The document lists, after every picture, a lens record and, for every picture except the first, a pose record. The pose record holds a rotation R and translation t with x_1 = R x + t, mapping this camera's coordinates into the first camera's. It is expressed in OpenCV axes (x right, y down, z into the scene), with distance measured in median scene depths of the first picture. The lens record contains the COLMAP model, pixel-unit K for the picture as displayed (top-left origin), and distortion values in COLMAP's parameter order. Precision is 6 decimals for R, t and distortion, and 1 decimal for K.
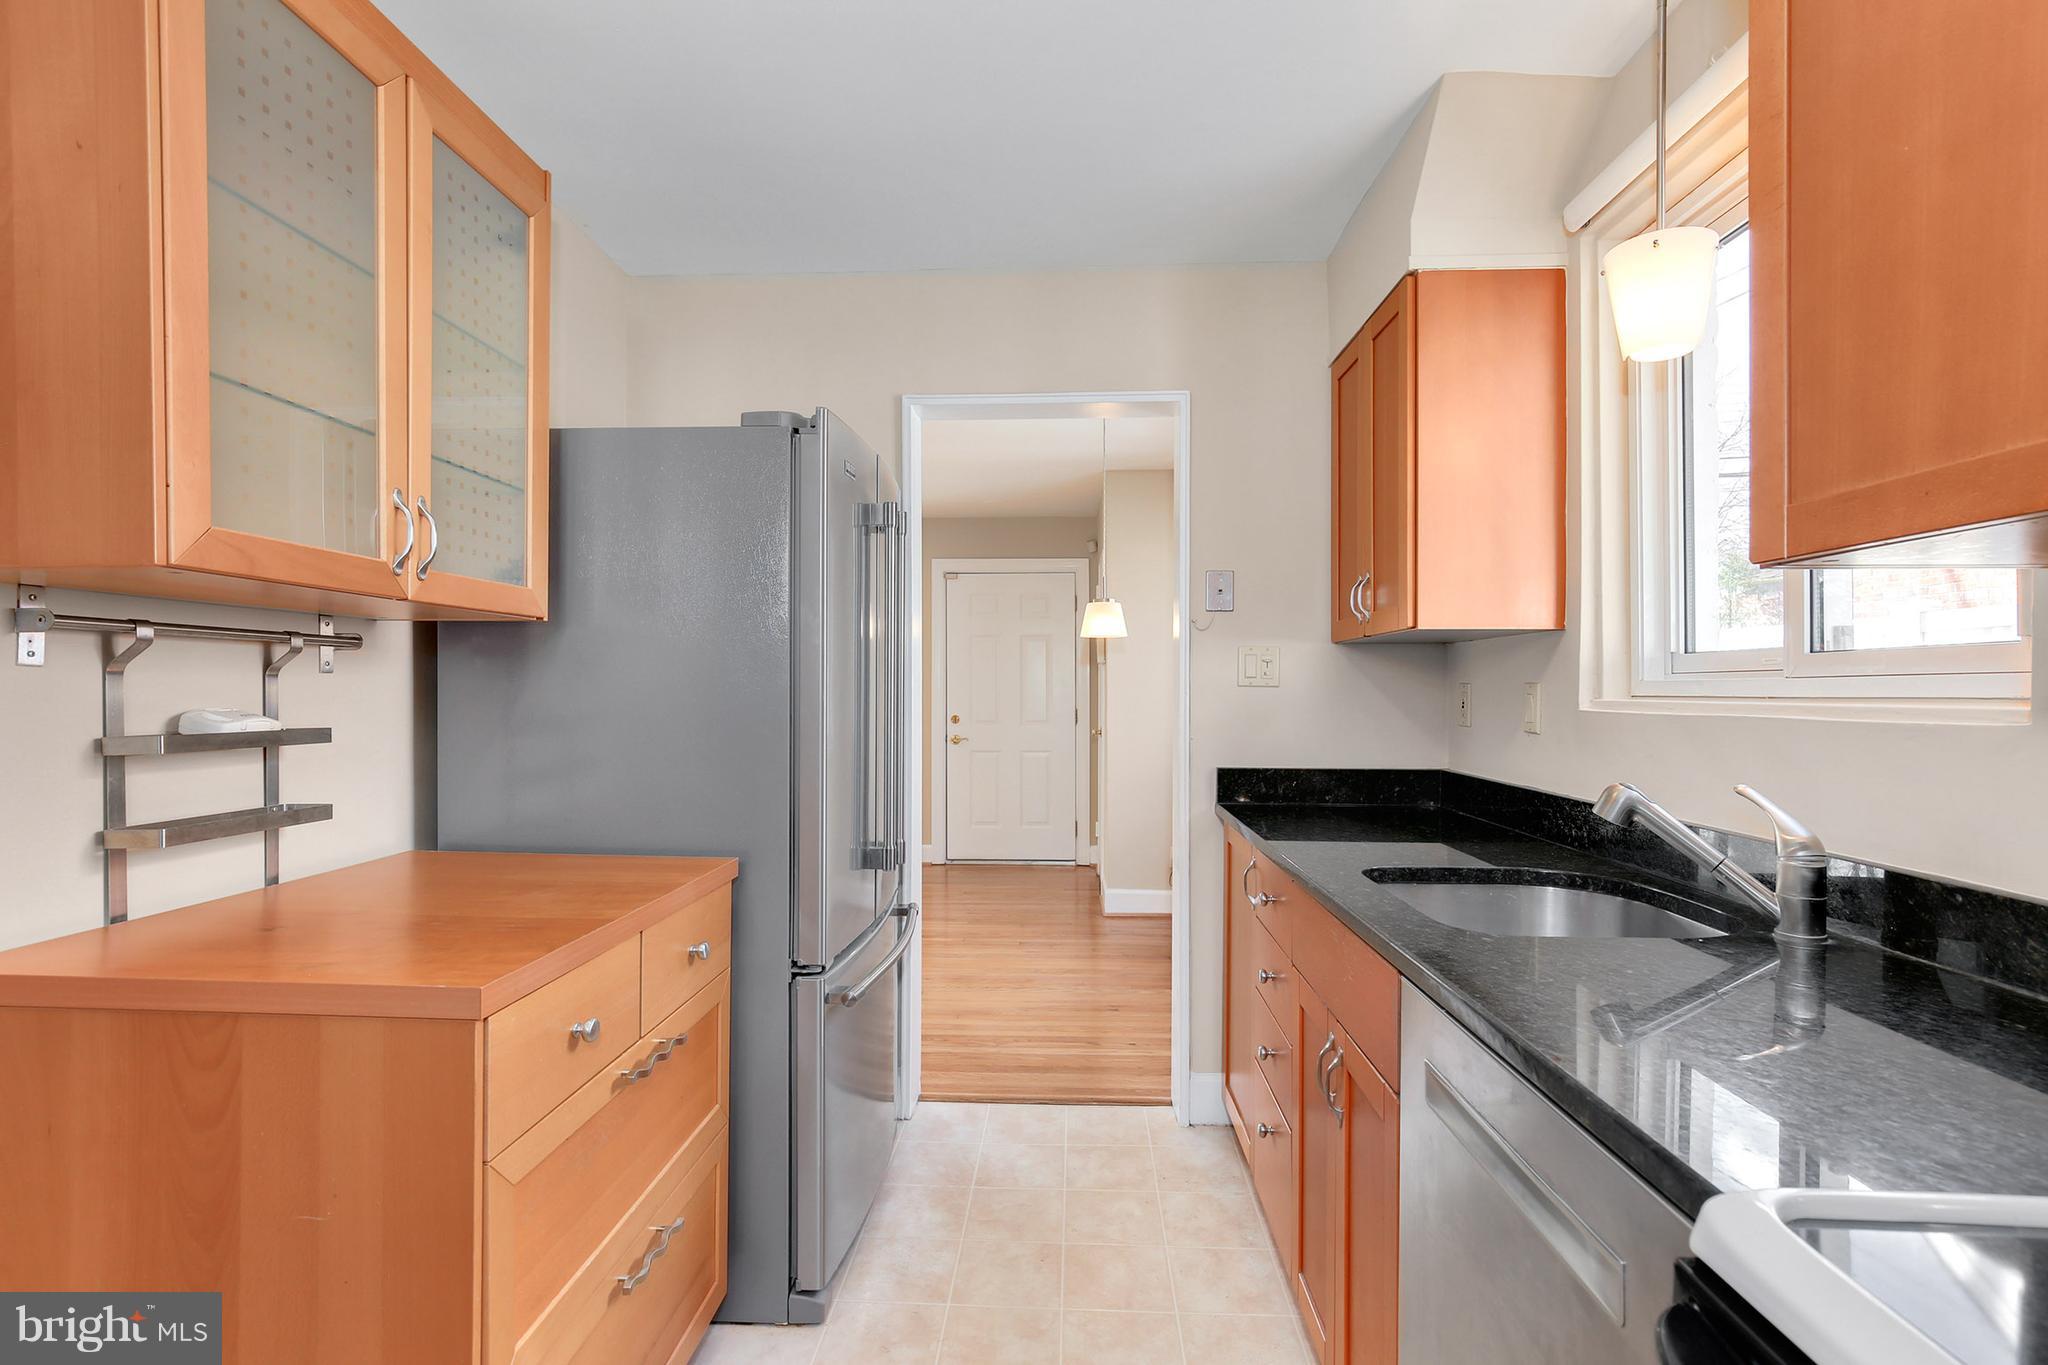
lens RADIAL K [[978.0, 0, 1023.6], [0, 978.0, 704.7], [0, 0, 1]] dist [-0.001761, -0.000071]
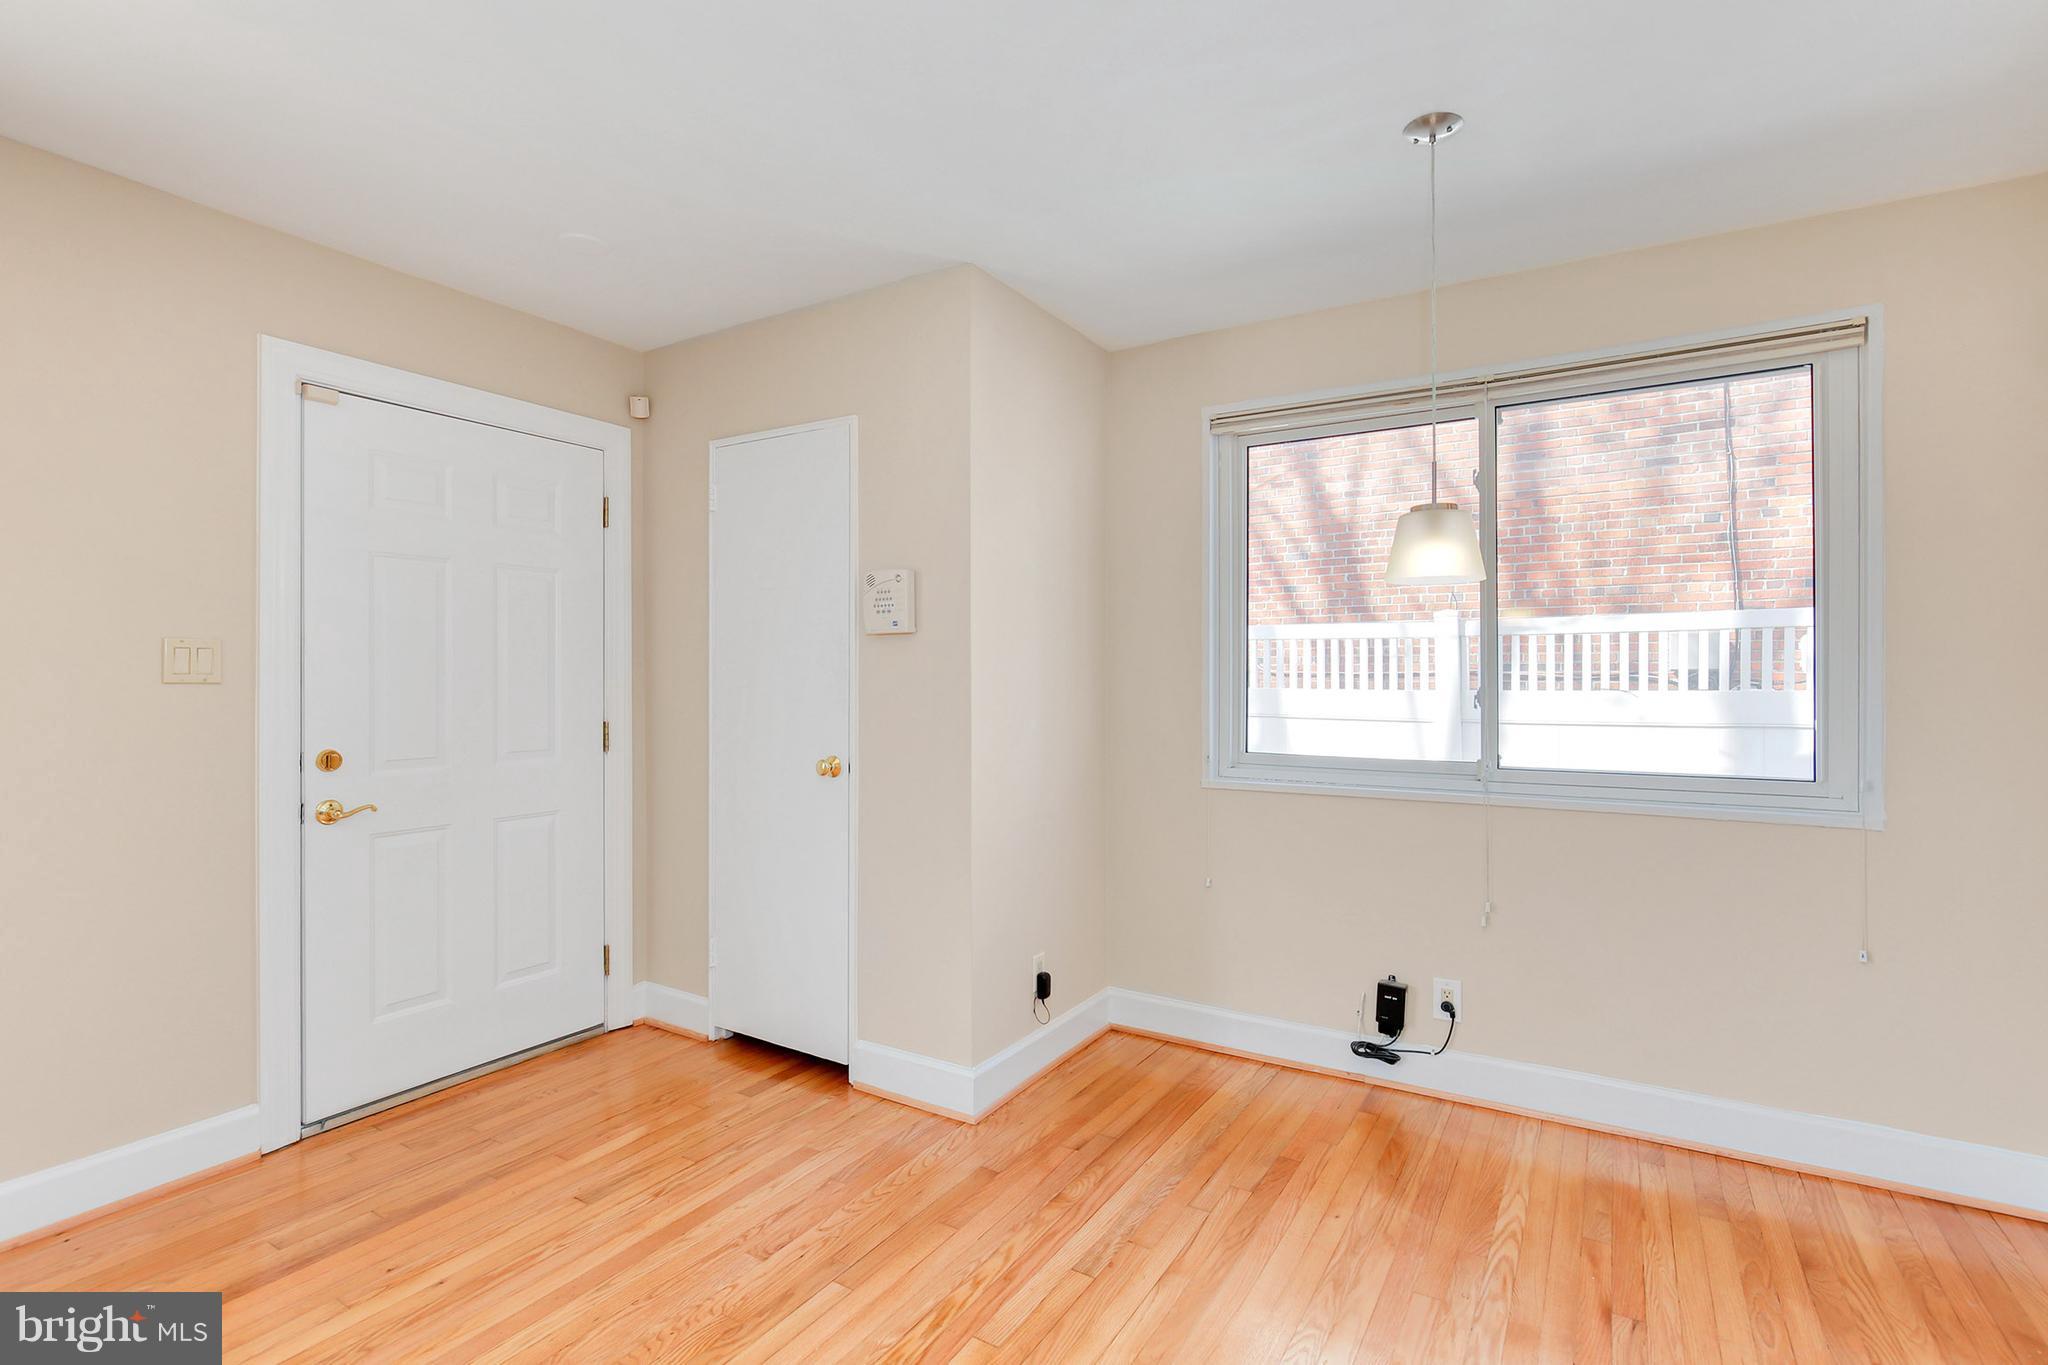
lens RADIAL K [[945.7, 0, 1030.3], [0, 945.7, 675.3], [0, 0, 1]] dist [-0.002498, 0.000681]
pose [[0.483053, 0.003827, 0.875583, -0.267726], [0.010974, 0.999885, -0.010425, -0.012456], [-0.875522, 0.014645, 0.482956, 0.569656]]
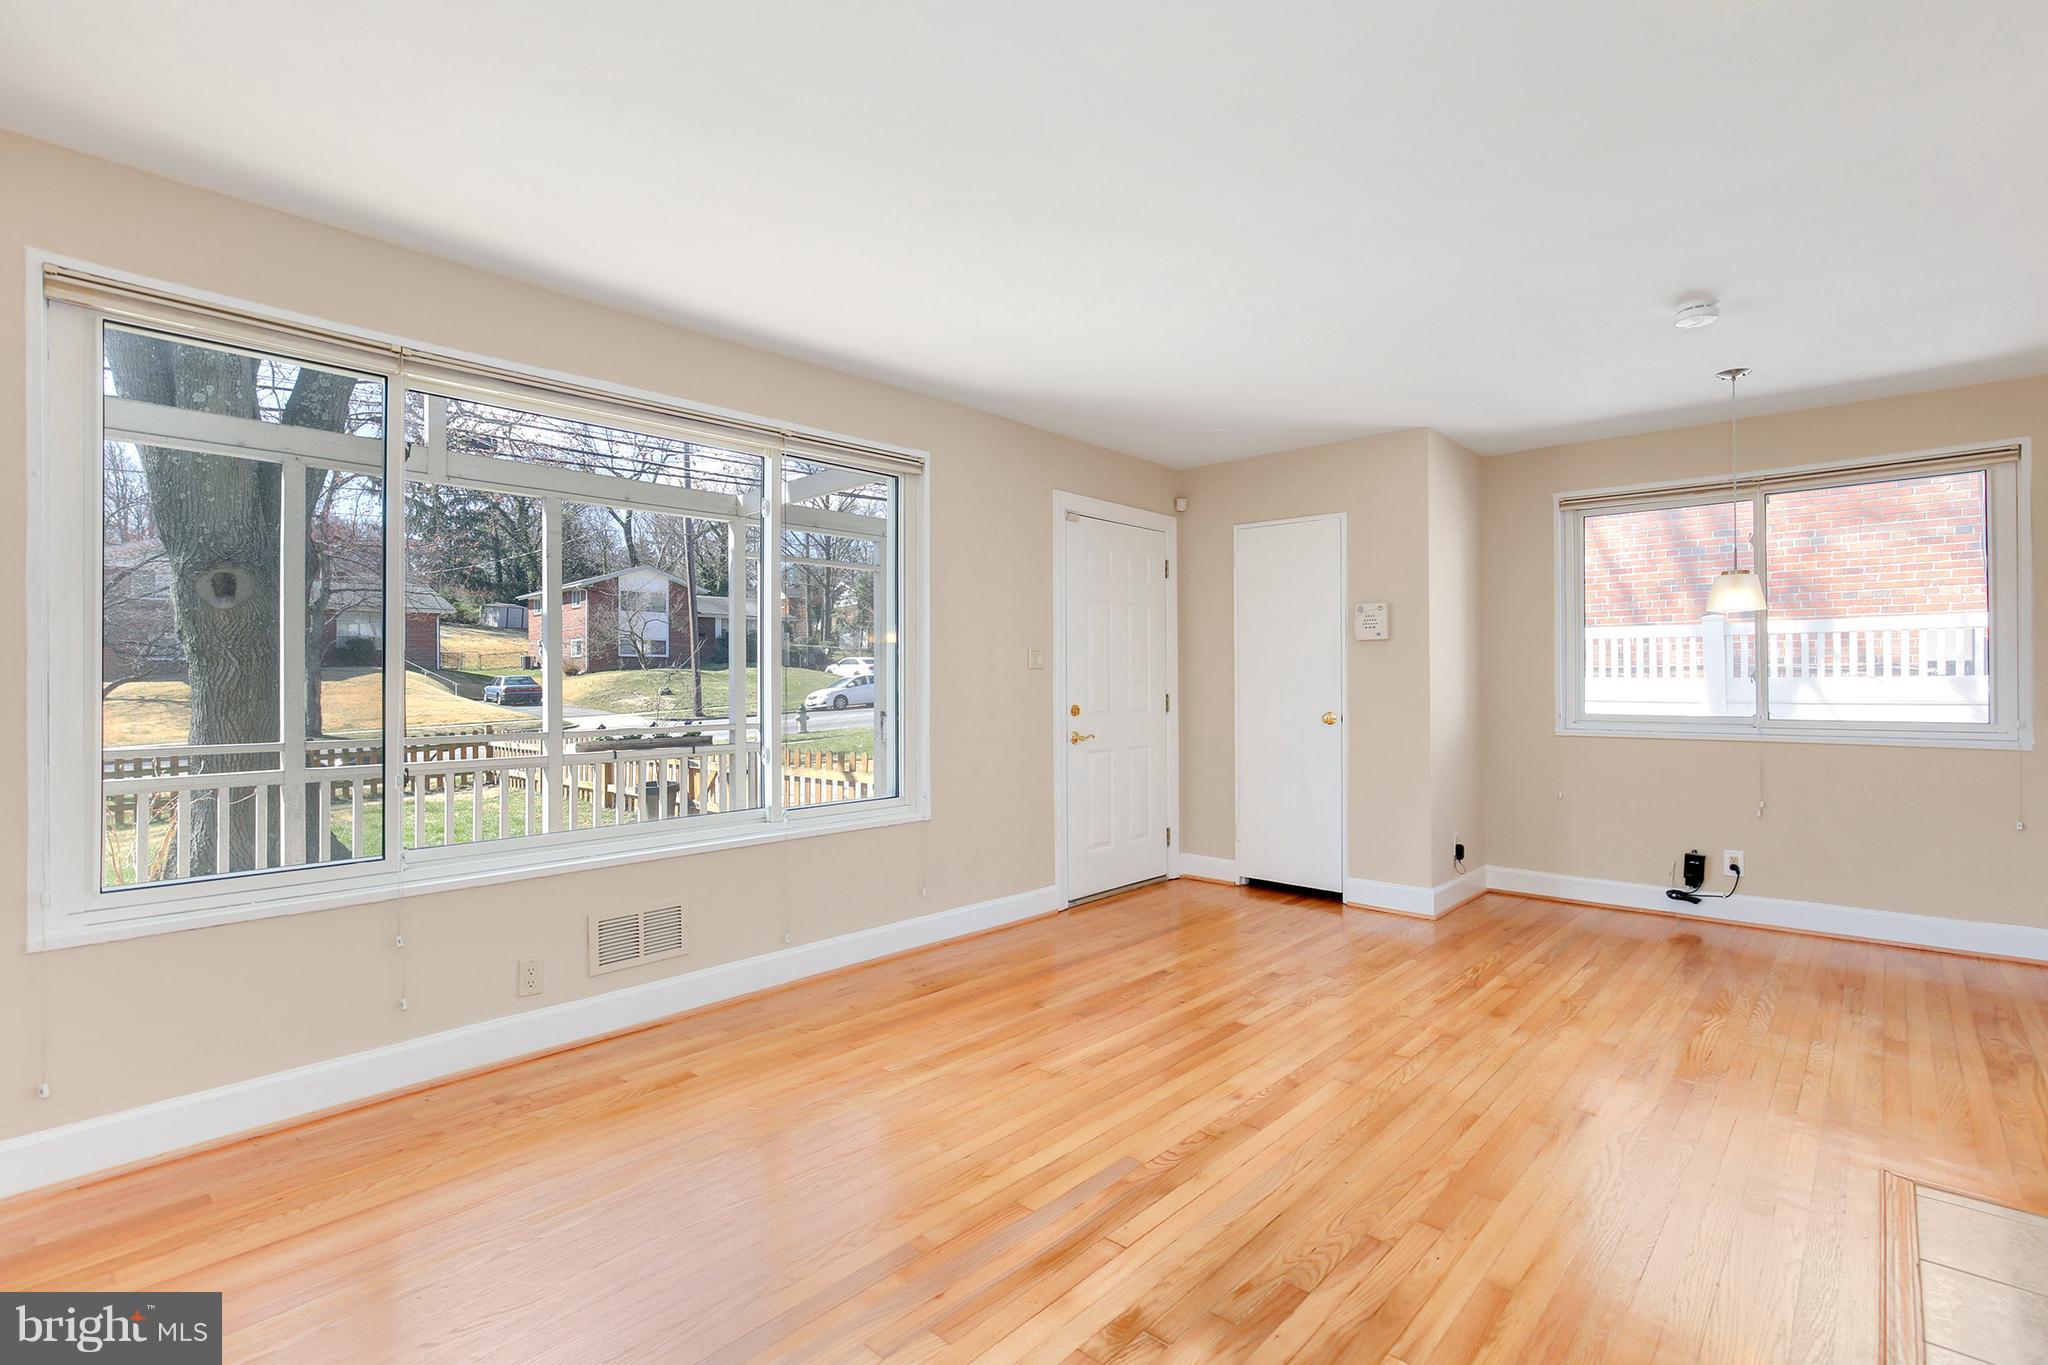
lens RADIAL K [[945.7, 0, 1030.3], [0, 945.7, 675.3], [0, 0, 1]] dist [-0.002498, 0.000681]
pose [[0.635221, 0.002655, 0.772326, -0.651527], [0.012701, 0.999823, -0.013884, -0.002470], [-0.772226, 0.018629, 0.635075, 0.569519]]
